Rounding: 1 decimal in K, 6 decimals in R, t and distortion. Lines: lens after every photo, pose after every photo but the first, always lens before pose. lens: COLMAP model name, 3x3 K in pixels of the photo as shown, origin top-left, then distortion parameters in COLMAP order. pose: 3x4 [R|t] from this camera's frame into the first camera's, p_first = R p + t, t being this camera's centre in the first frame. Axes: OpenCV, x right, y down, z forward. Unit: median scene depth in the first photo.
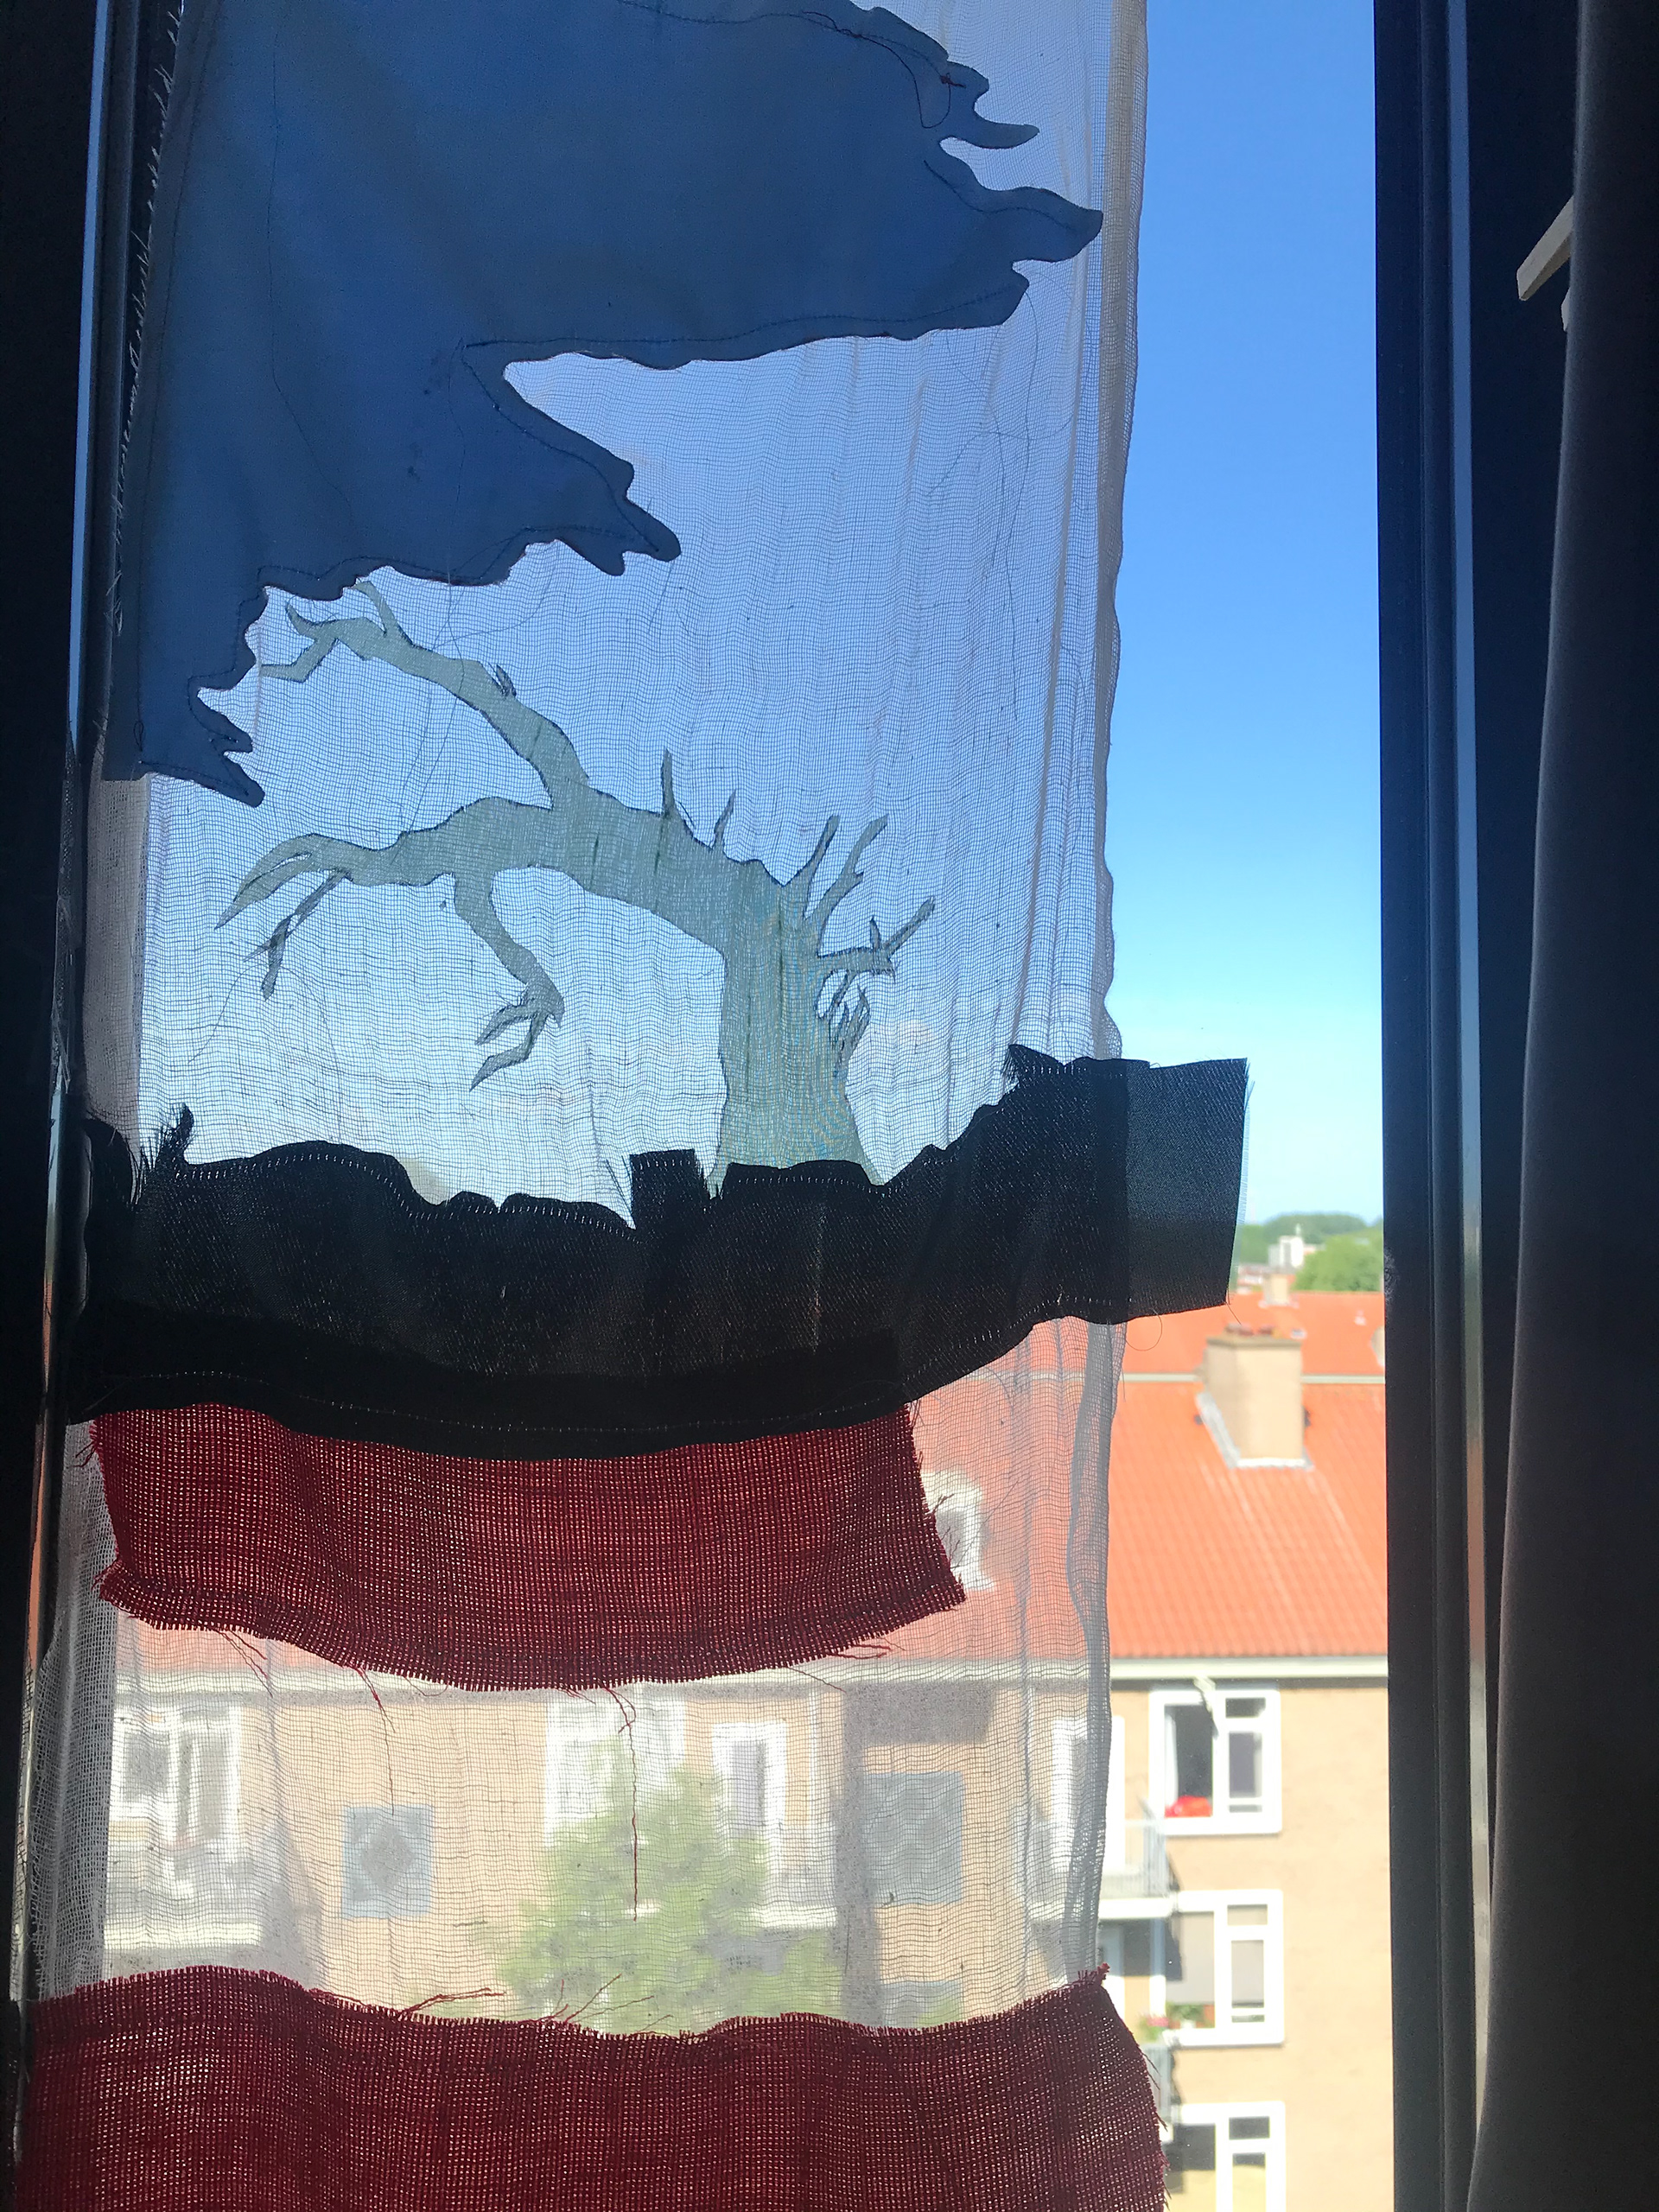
lens RADIAL K [[1825.5, 0, 841.3], [0, 1825.5, 1101.4], [0, 0, 1]] dist [0.053900, -0.088760]
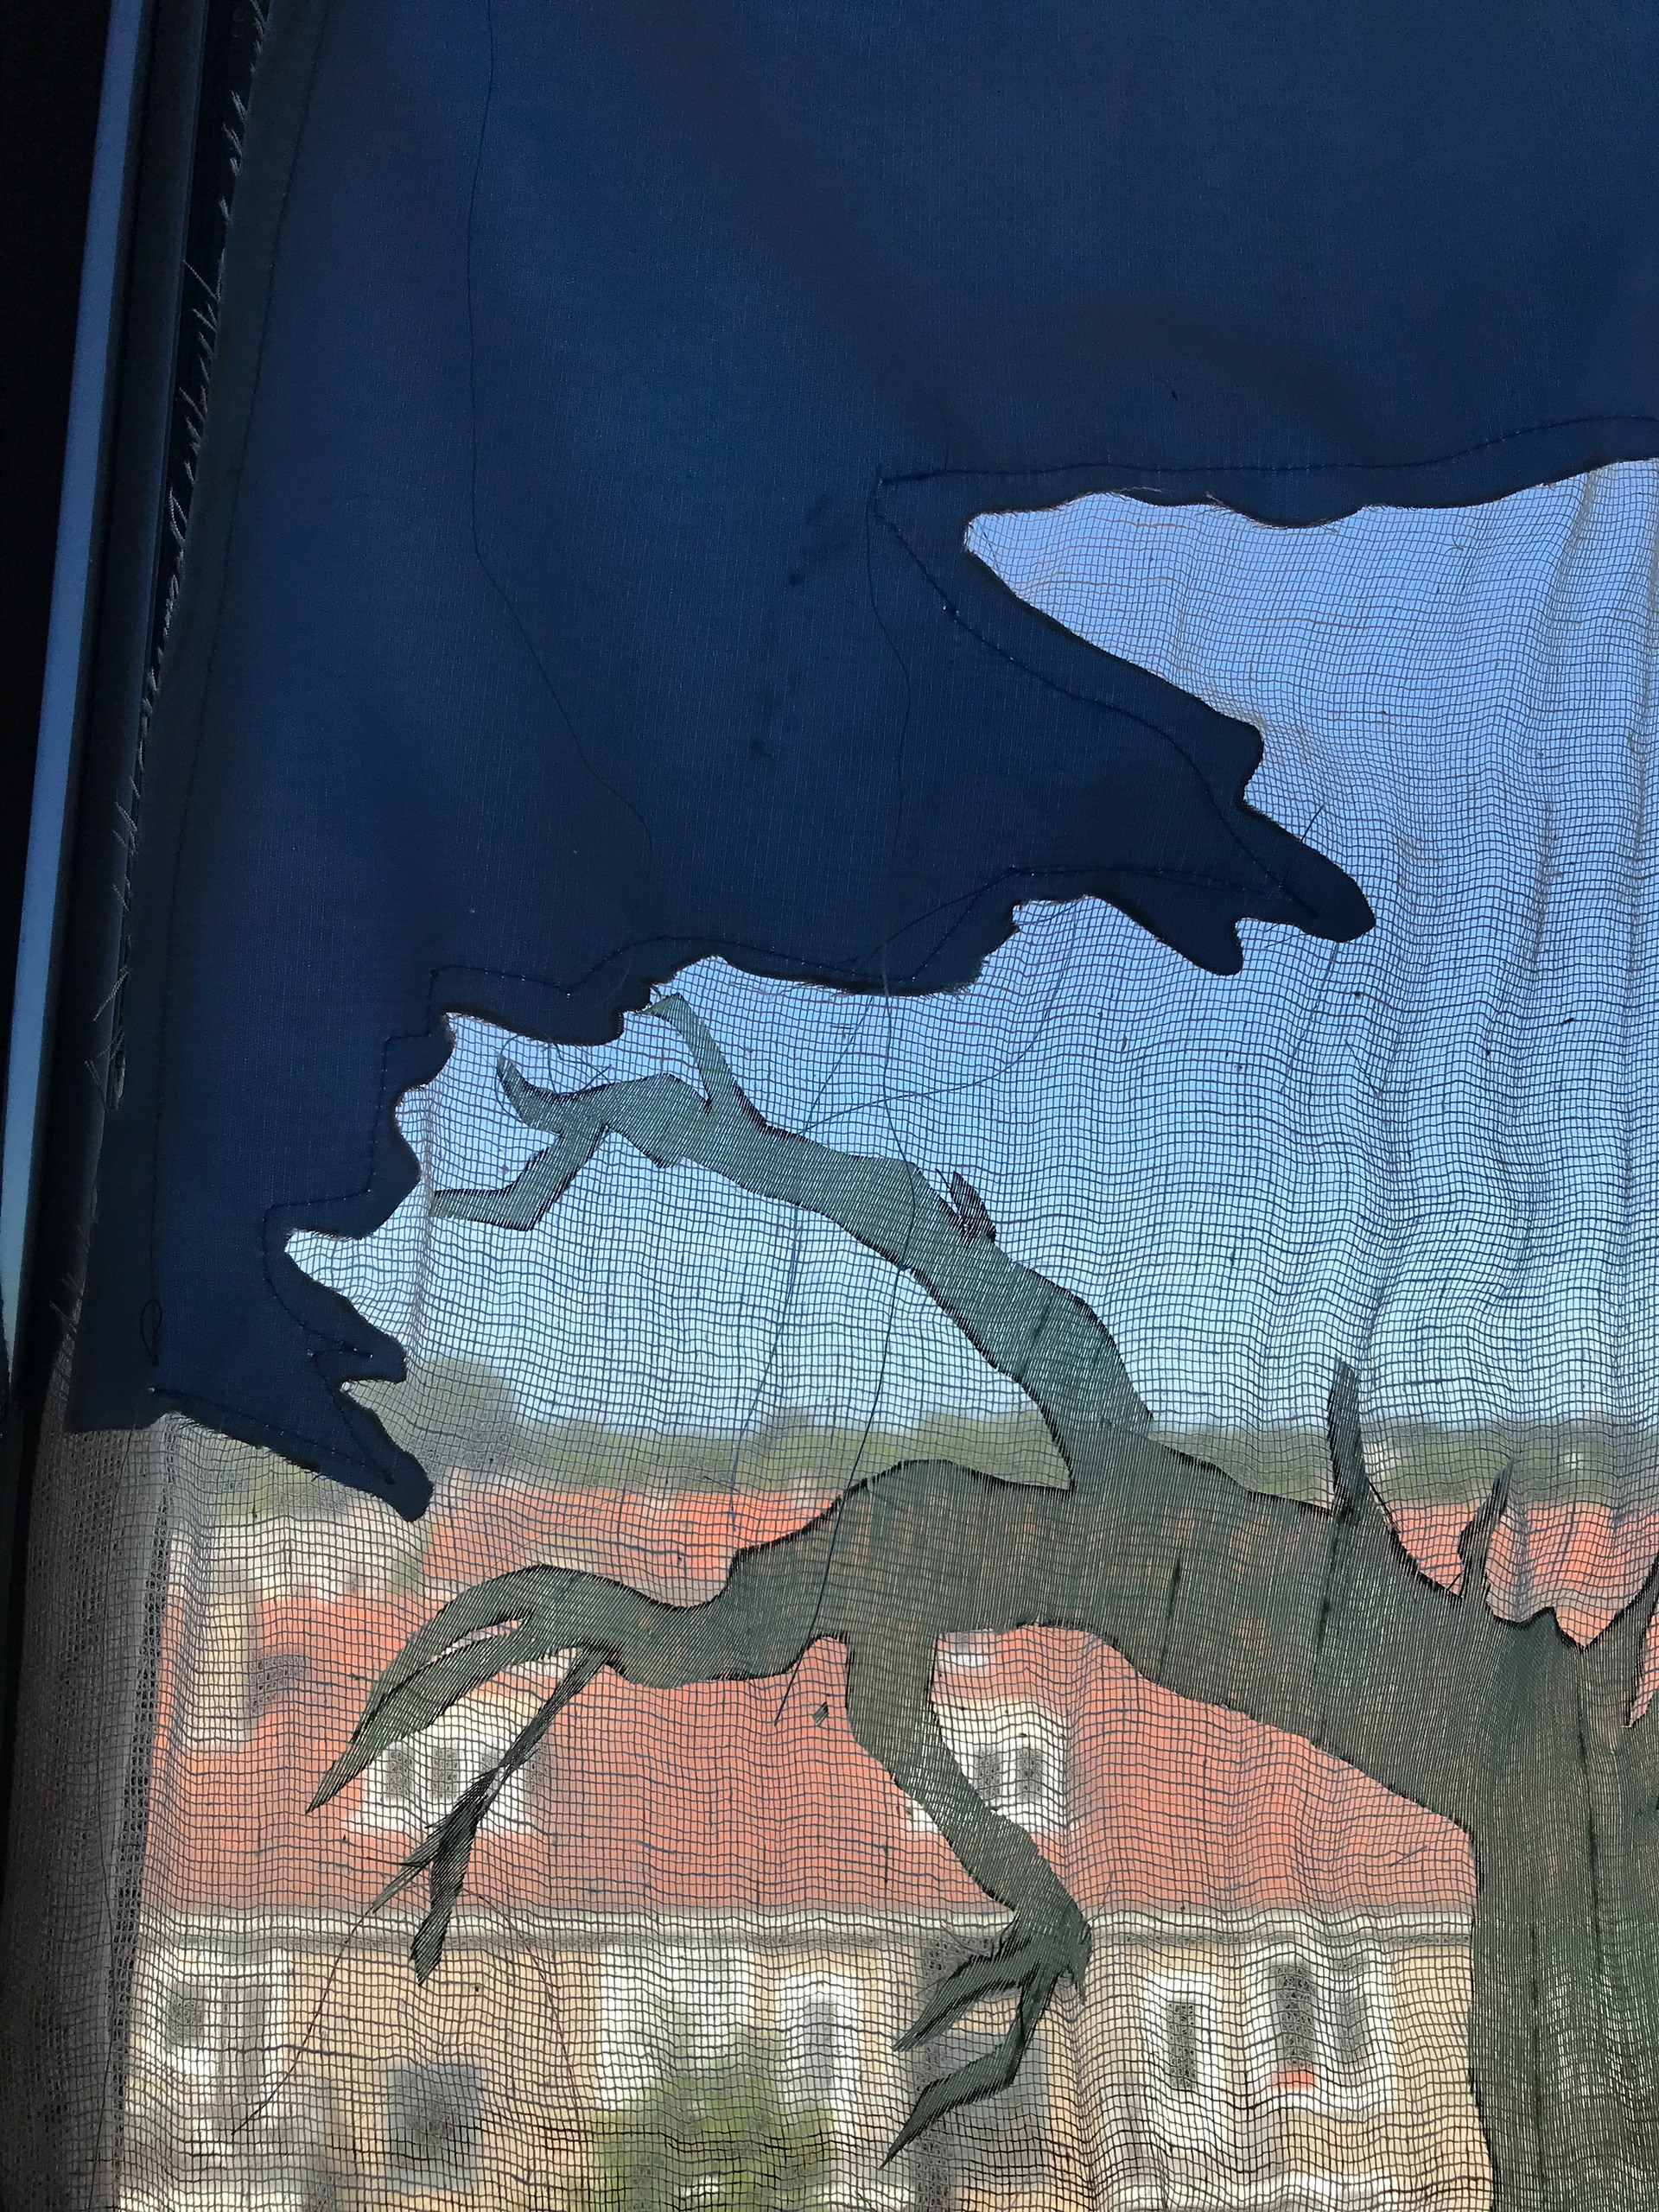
lens RADIAL K [[1825.5, 0, 841.3], [0, 1825.5, 1101.4], [0, 0, 1]] dist [0.053900, -0.088760]
pose [[0.999479, -0.002201, -0.032212, -0.200240], [-0.001202, 0.994445, -0.105252, -0.207628], [0.032265, 0.105236, 0.993924, 0.555916]]
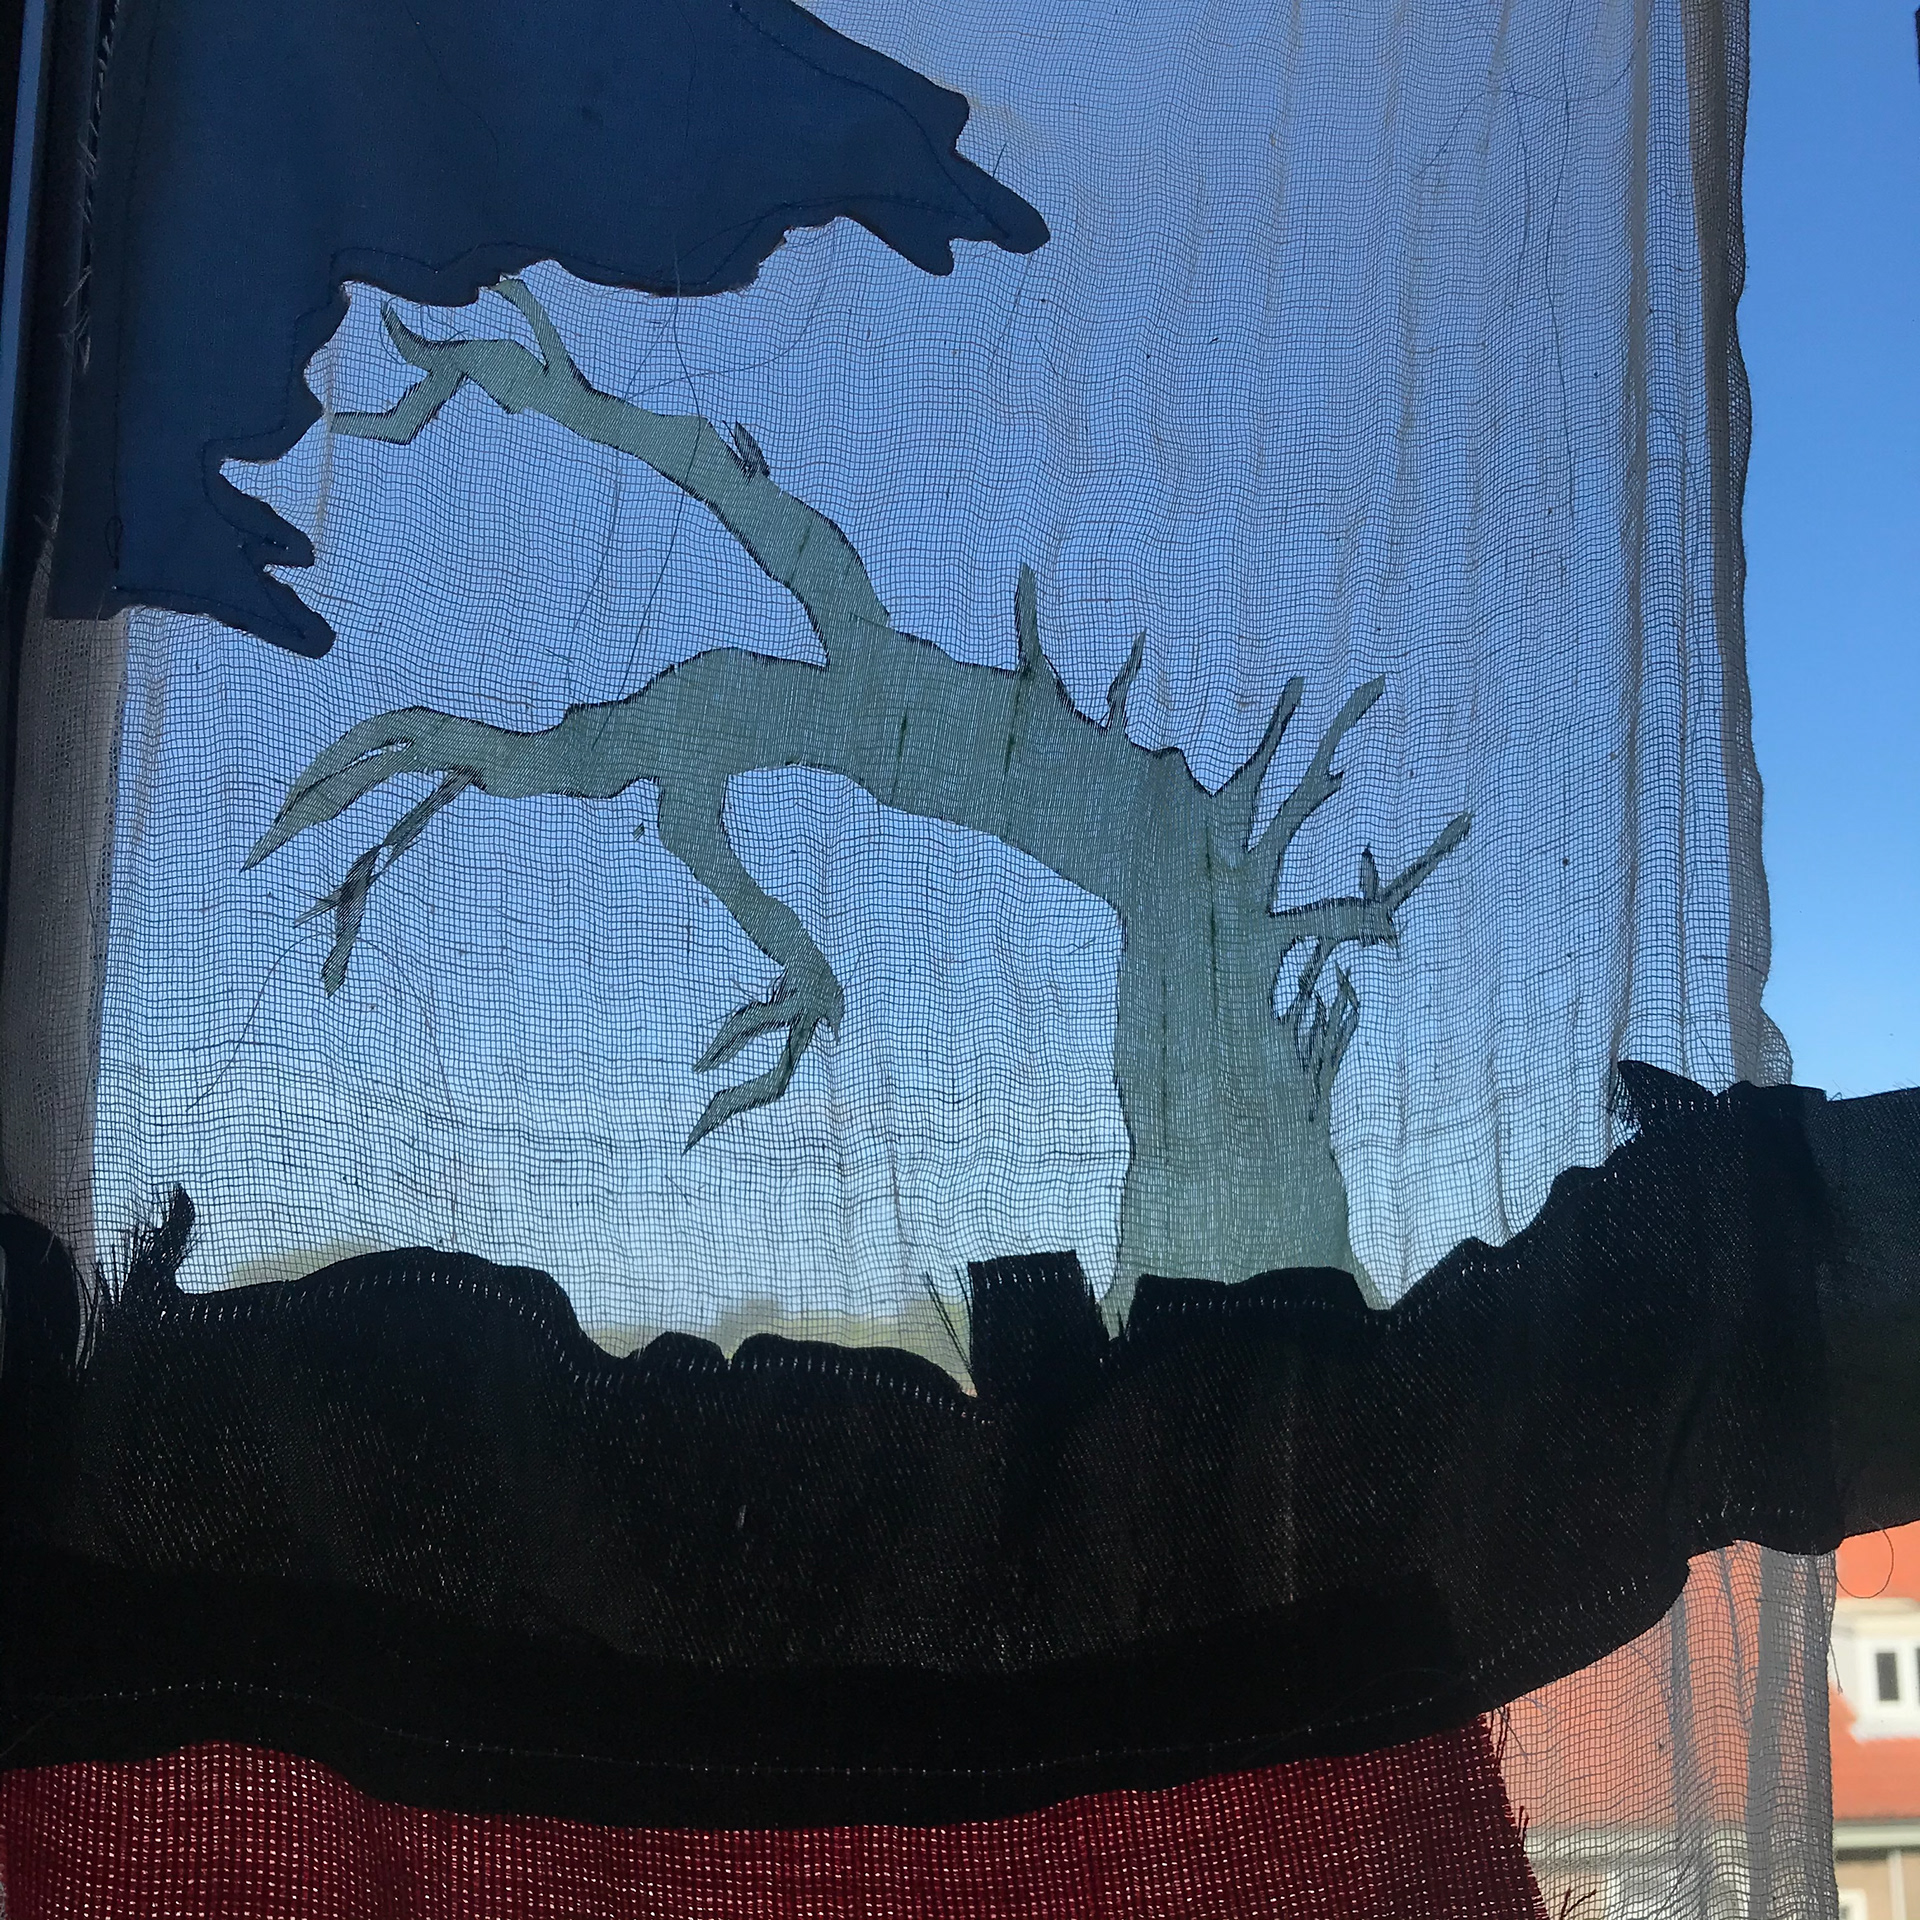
lens RADIAL K [[2173.4, 0, 986.6], [0, 2173.4, 932.7], [0, 0, 1]] dist [0.019896, 0.000432]
pose [[0.999057, -0.008391, 0.042594, -0.138321], [0.012800, 0.994460, -0.104333, -0.002241], [-0.041482, 0.104780, 0.993630, 0.320721]]
